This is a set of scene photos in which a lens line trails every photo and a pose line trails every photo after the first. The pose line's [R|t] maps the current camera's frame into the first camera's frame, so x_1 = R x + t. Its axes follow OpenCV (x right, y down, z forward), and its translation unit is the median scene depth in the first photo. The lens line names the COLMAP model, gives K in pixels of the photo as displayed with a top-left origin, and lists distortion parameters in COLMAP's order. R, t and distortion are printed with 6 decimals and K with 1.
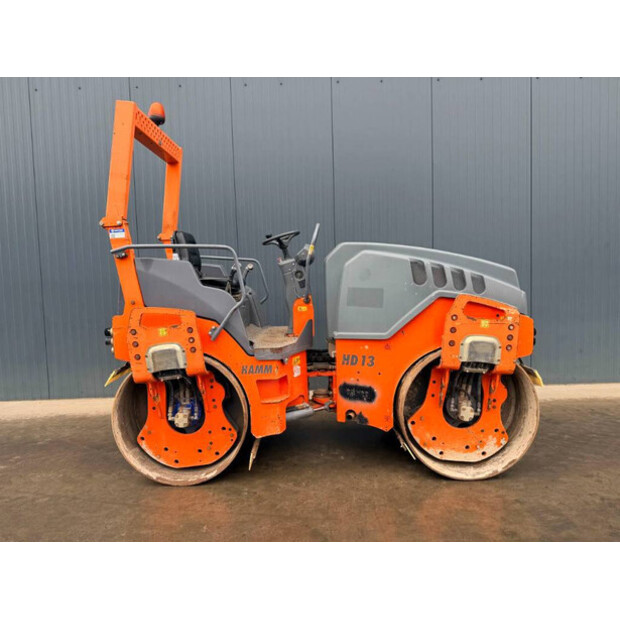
lens RADIAL K [[423.8, 0, 298.4], [0, 423.8, 317.0], [0, 0, 1]] dist [0.005284, 0.000385]
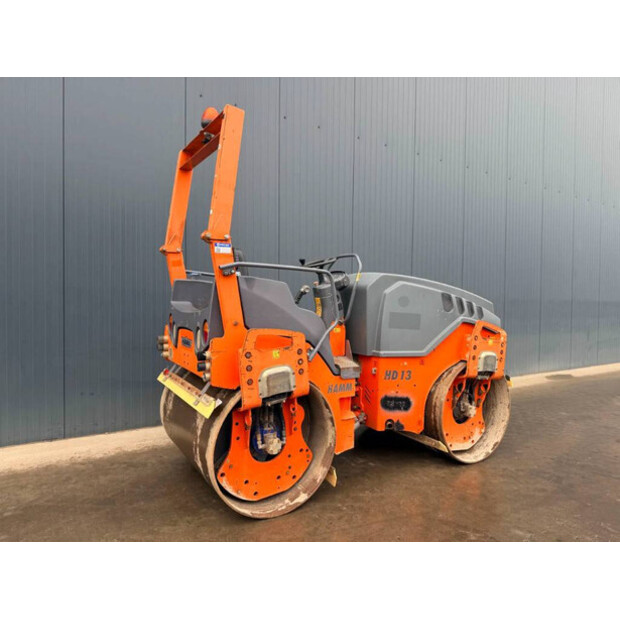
lens RADIAL K [[429.5, 0, 310.0], [0, 429.5, 310.0], [0, 0, 1]] dist [0.005148, -0.000527]
pose [[0.853919, 0.029225, 0.519584, -0.722852], [0.003535, 0.998073, -0.061947, -0.004124], [-0.520394, 0.054734, 0.852171, 0.113280]]
